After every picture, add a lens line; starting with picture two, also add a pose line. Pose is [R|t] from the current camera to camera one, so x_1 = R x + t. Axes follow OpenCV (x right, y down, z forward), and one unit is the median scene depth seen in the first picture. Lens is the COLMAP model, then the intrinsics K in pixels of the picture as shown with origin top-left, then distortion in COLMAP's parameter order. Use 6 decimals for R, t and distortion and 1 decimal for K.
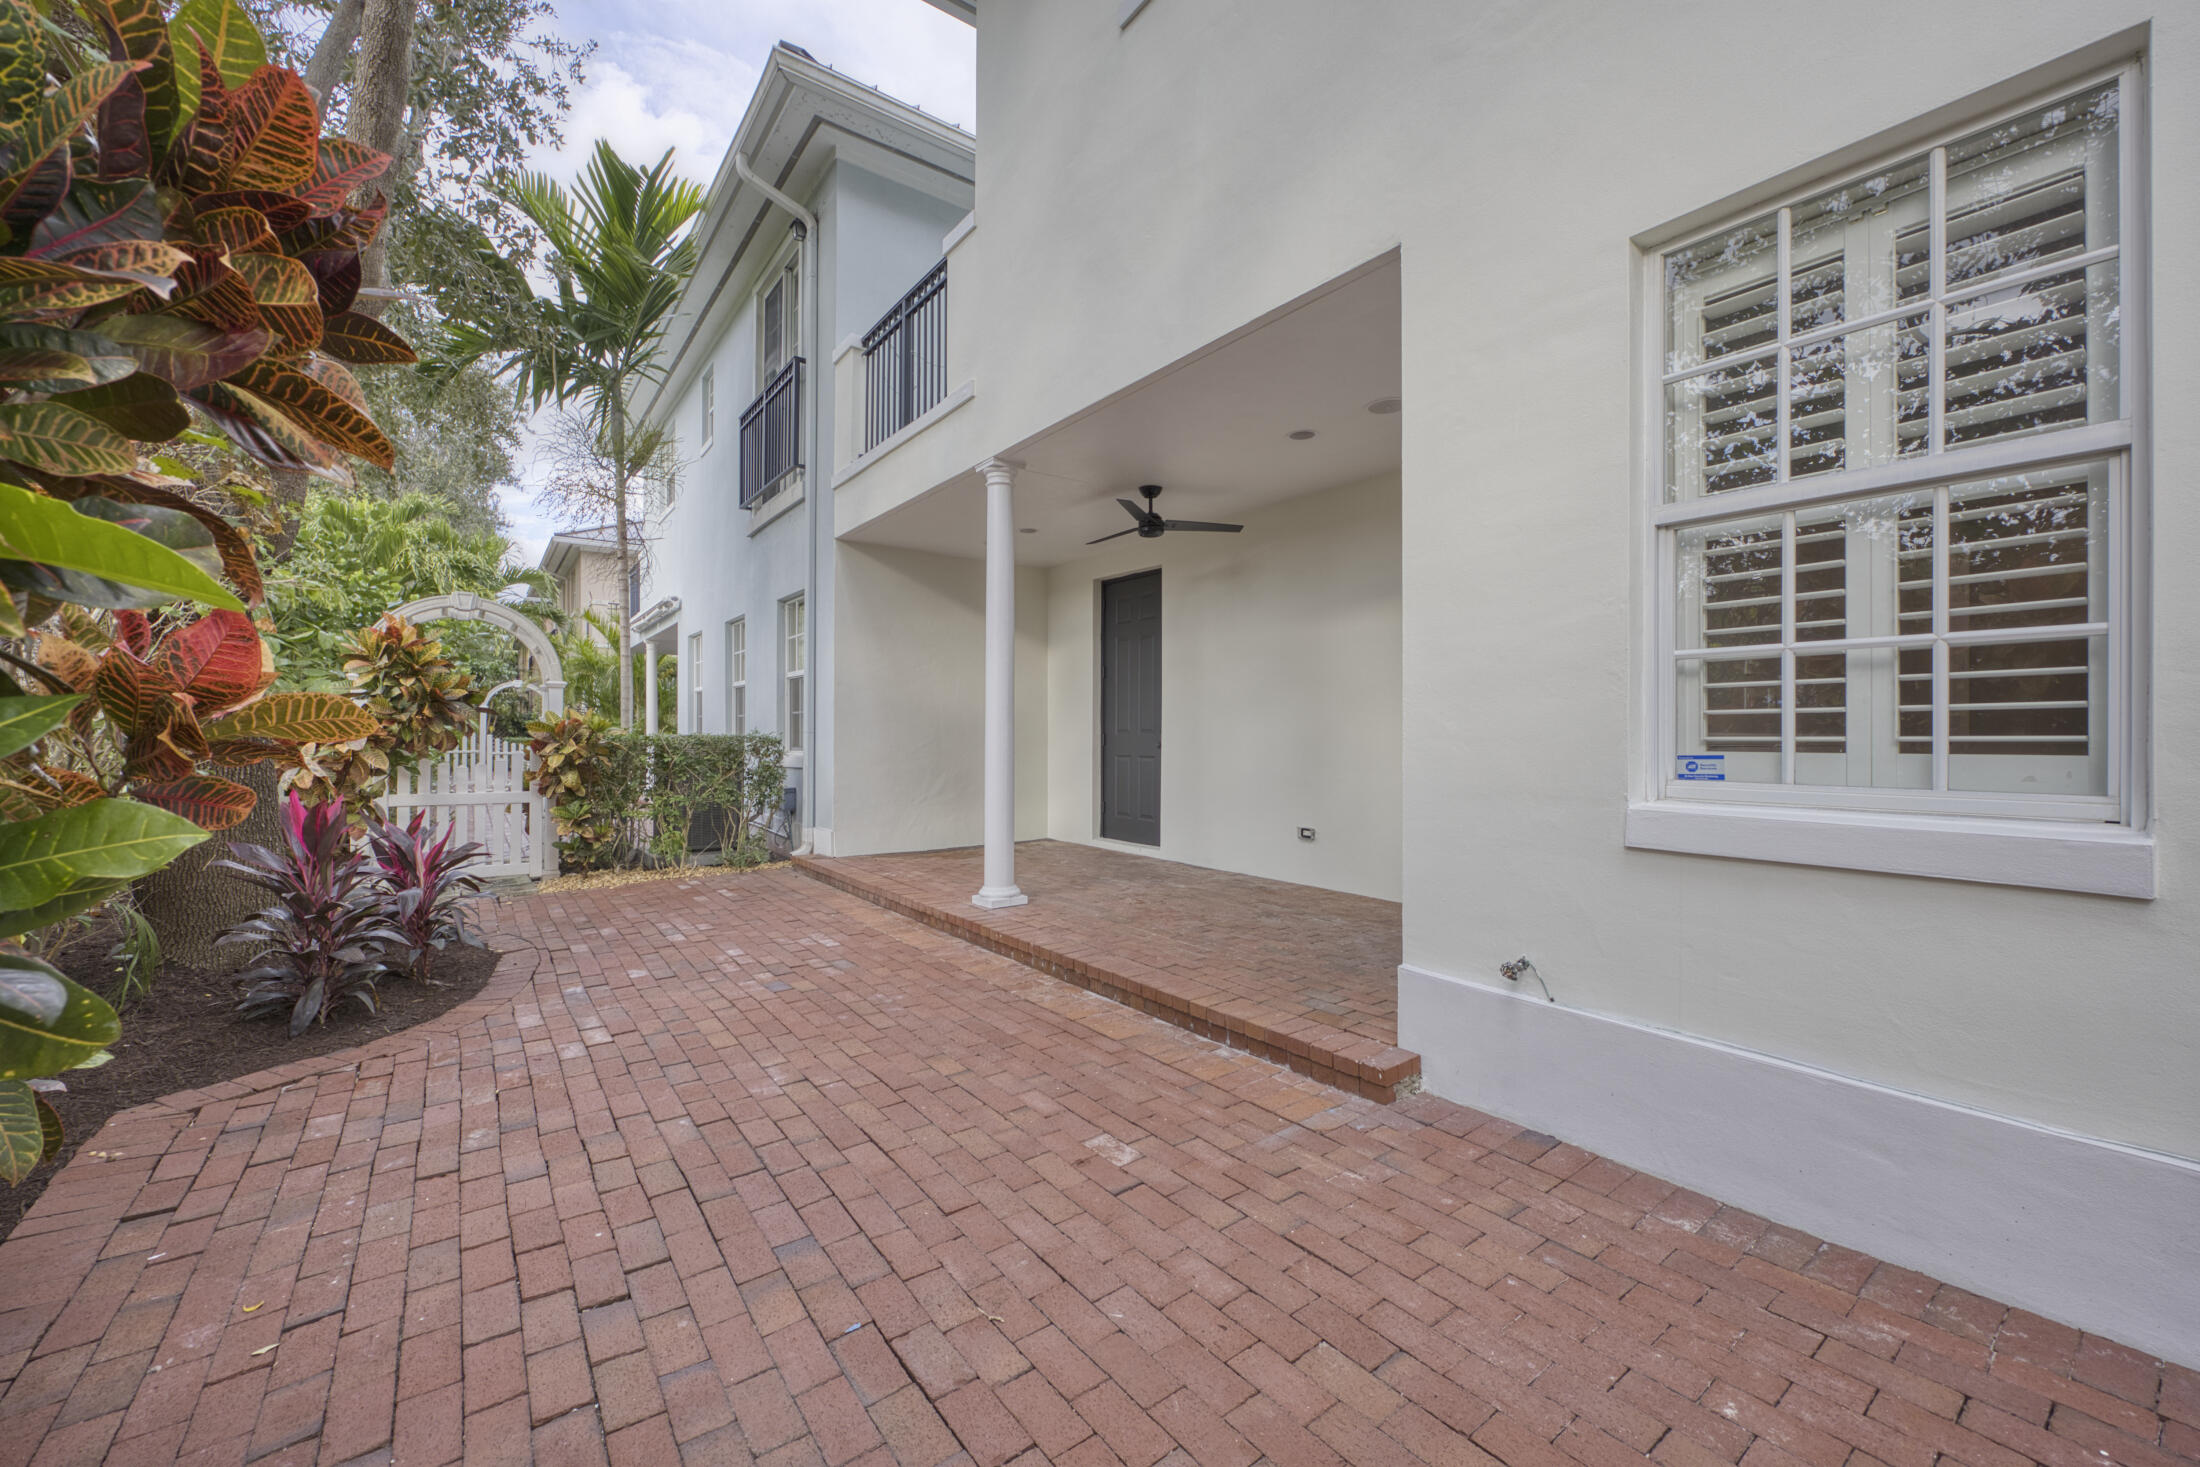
lens RADIAL K [[882.8, 0, 1098.4], [0, 882.8, 734.6], [0, 0, 1]] dist [-0.006560, 0.001617]
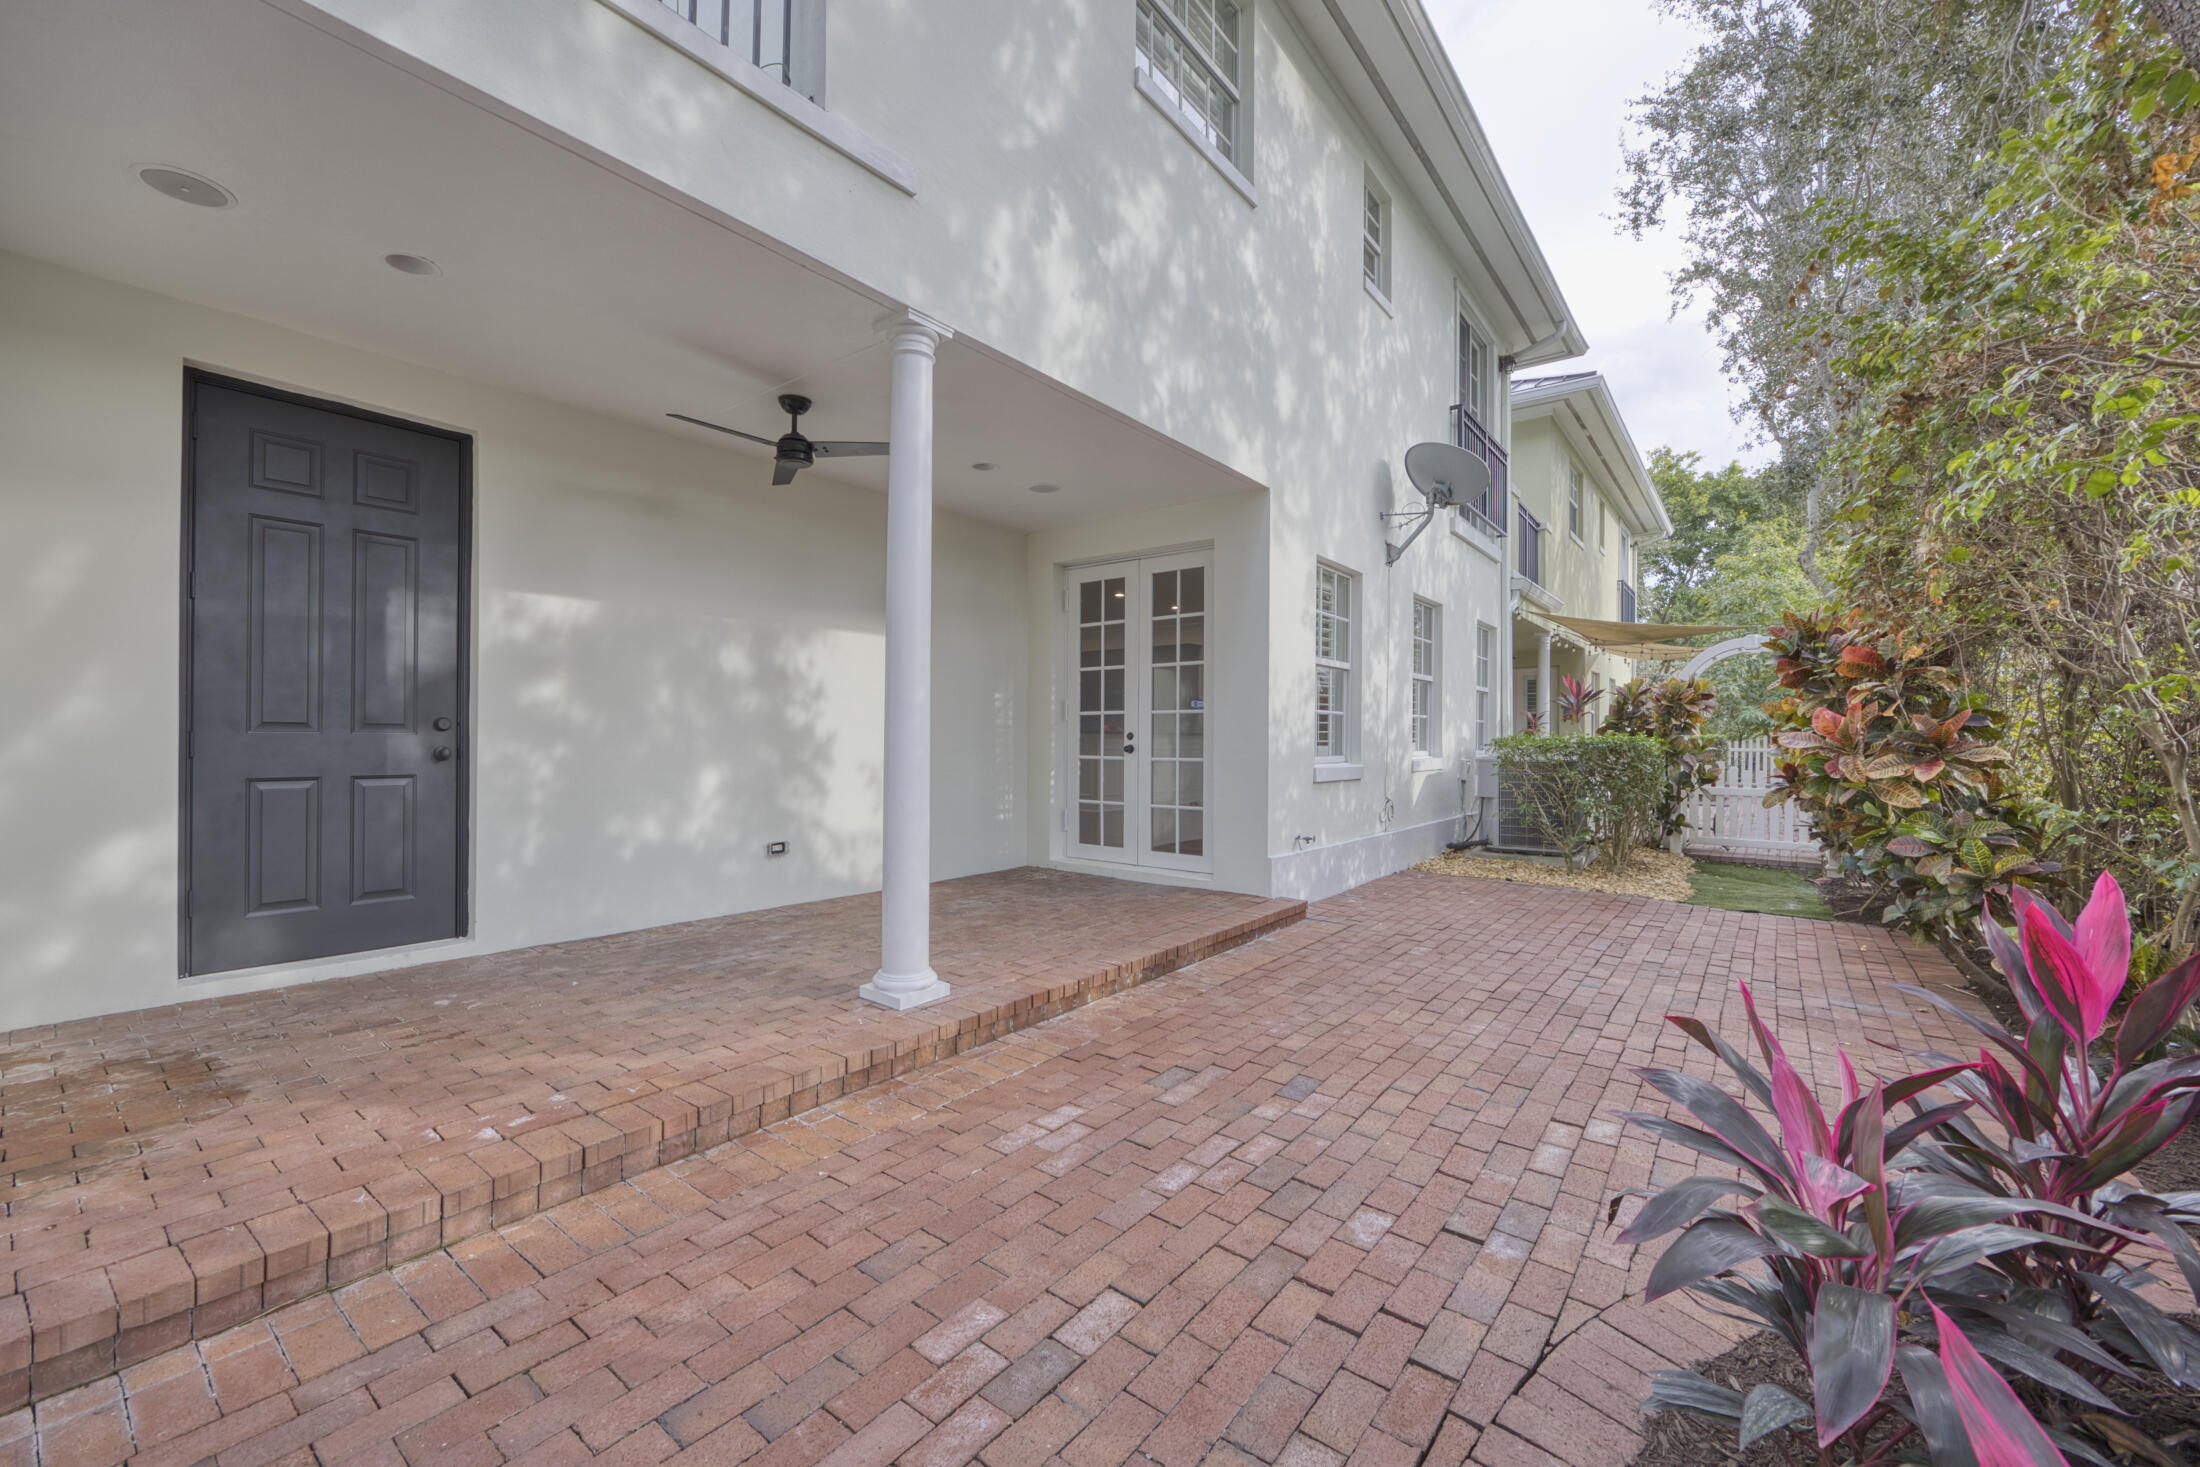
lens RADIAL K [[882.8, 0, 1097.5], [0, 882.8, 737.3], [0, 0, 1]] dist [-0.006560, 0.001617]
pose [[-0.290411, 0.000769, 0.956902, -1.043226], [-0.007593, 0.999966, -0.003108, 0.001014], [-0.956872, -0.008168, -0.290395, 1.416787]]
